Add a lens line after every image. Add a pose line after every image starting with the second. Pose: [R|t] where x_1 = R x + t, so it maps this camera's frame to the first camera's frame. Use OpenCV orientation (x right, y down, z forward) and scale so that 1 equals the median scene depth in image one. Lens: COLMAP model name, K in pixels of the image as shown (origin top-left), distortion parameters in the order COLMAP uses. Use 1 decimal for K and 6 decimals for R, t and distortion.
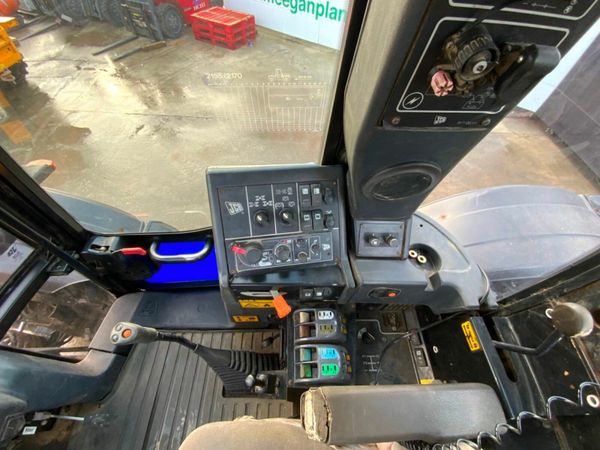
lens RADIAL K [[241.3, 0, 300.0], [0, 241.3, 225.0], [0, 0, 1]] dist [0.019554, -0.017765]
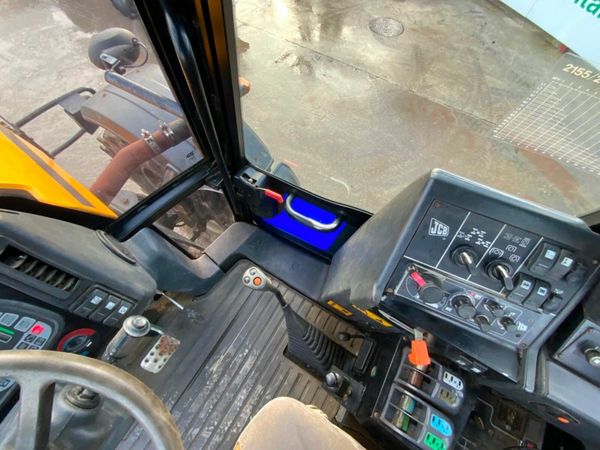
lens RADIAL K [[241.3, 0, 300.0], [0, 241.3, 225.0], [0, 0, 1]] dist [0.019554, -0.017765]
pose [[0.849773, 0.463825, -0.250503, -0.399073], [-0.423114, 0.883572, 0.200683, -0.043149], [0.314420, -0.064544, 0.947087, 0.099610]]
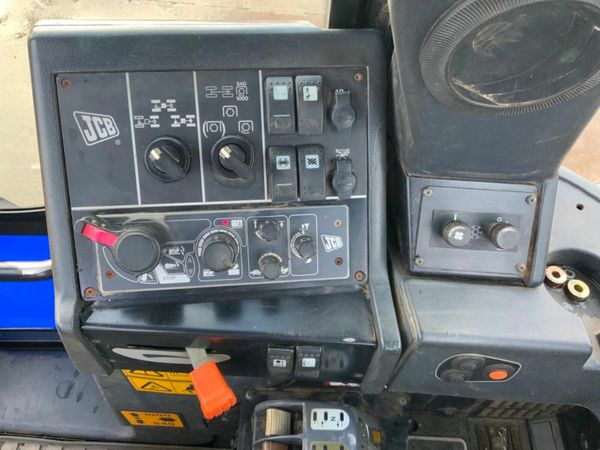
lens RADIAL K [[490.6, 0, 305.8], [0, 490.6, 223.4], [0, 0, 1]] dist [0.068867, -0.132539]
pose [[0.998650, 0.043284, -0.028709, 0.081588], [-0.043912, 0.998801, -0.021623, 0.073936], [0.027739, 0.022854, 0.999354, 0.188411]]
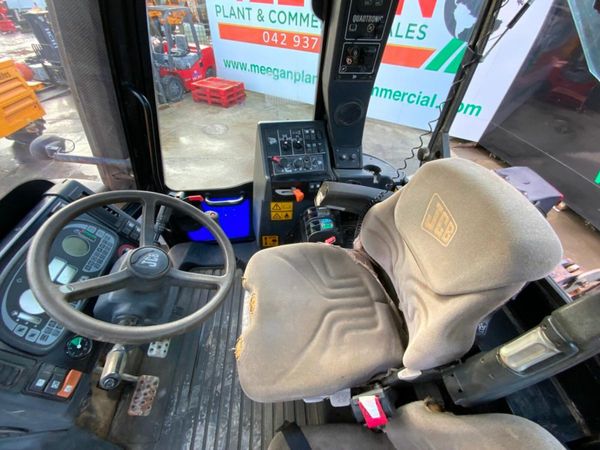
lens RADIAL K [[241.3, 0, 300.0], [0, 241.3, 225.0], [0, 0, 1]] dist [0.019554, -0.017765]
pose [[0.996436, -0.063832, 0.055146, -0.171705], [0.073118, 0.979577, -0.187306, 0.865213], [-0.042064, 0.190670, 0.980752, -0.720540]]
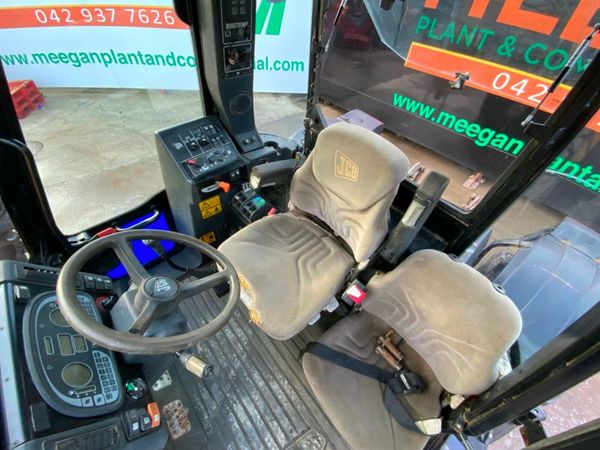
lens RADIAL K [[241.0, 0, 300.6], [0, 241.0, 224.2], [0, 0, 1]] dist [0.019741, -0.019650]
pose [[0.765897, -0.472544, 0.436009, -0.590116], [0.507106, 0.860850, 0.042198, 0.806830], [-0.395278, 0.188783, 0.898953, -0.958996]]
